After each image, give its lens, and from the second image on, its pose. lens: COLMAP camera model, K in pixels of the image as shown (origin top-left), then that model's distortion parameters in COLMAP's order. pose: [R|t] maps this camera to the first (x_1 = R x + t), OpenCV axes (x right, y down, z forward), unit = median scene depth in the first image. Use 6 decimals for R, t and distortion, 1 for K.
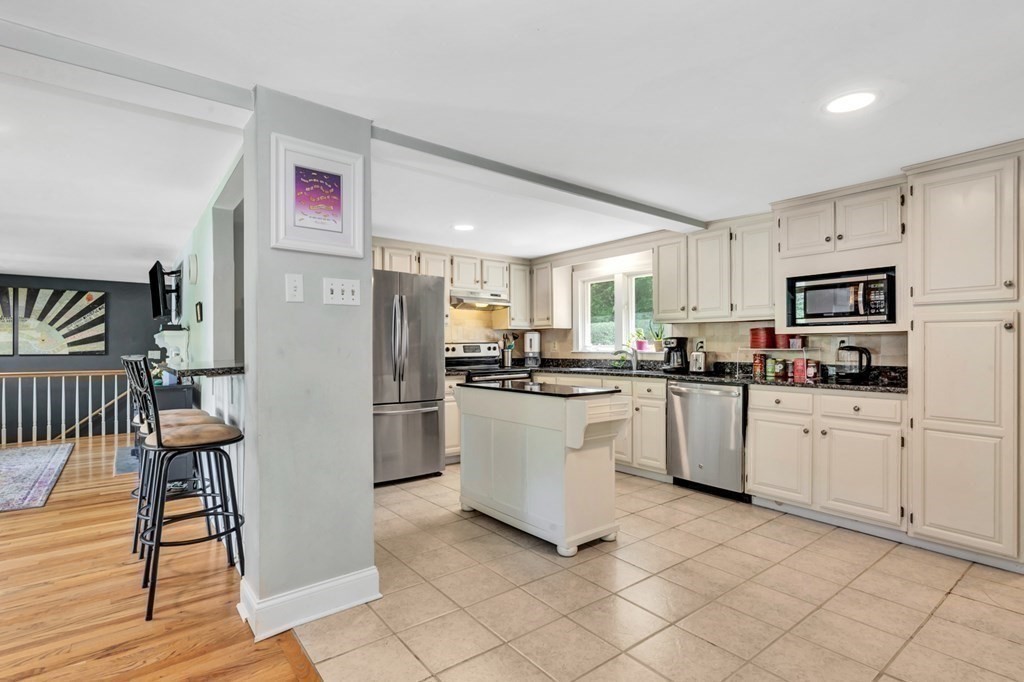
lens RADIAL K [[500.8, 0, 509.5], [0, 500.8, 343.3], [0, 0, 1]] dist [0.004401, 0.001720]
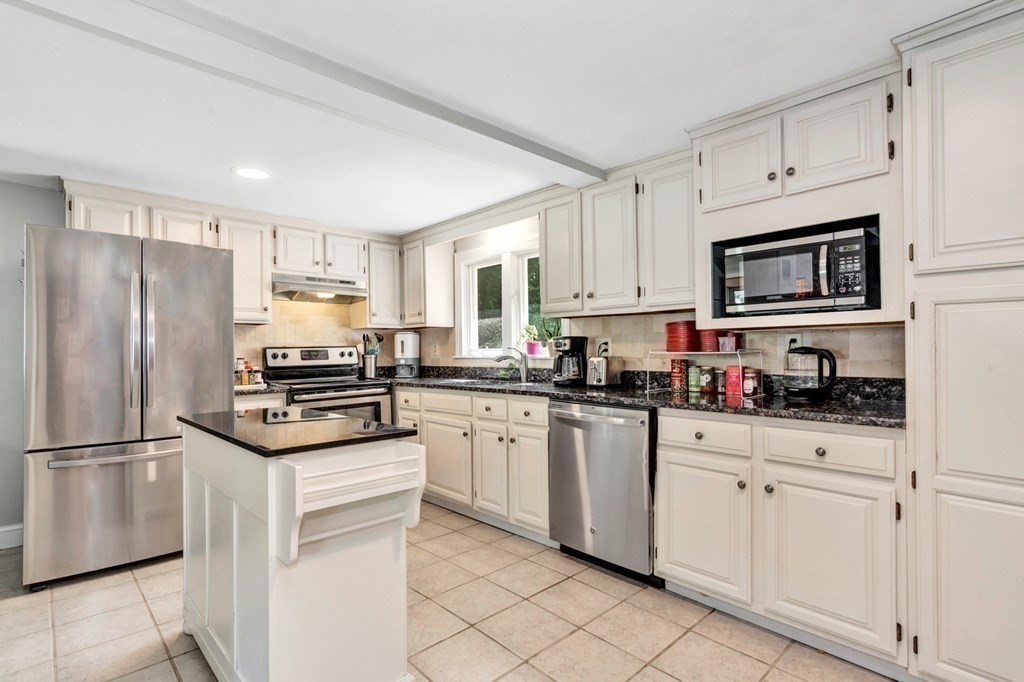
lens RADIAL K [[500.8, 0, 512.5], [0, 500.8, 344.6], [0, 0, 1]] dist [0.004401, 0.001720]
pose [[0.995514, -0.007540, 0.094317, 0.196045], [0.007935, 0.999961, -0.003807, 0.001496], [-0.094284, 0.004539, 0.995535, 0.318470]]
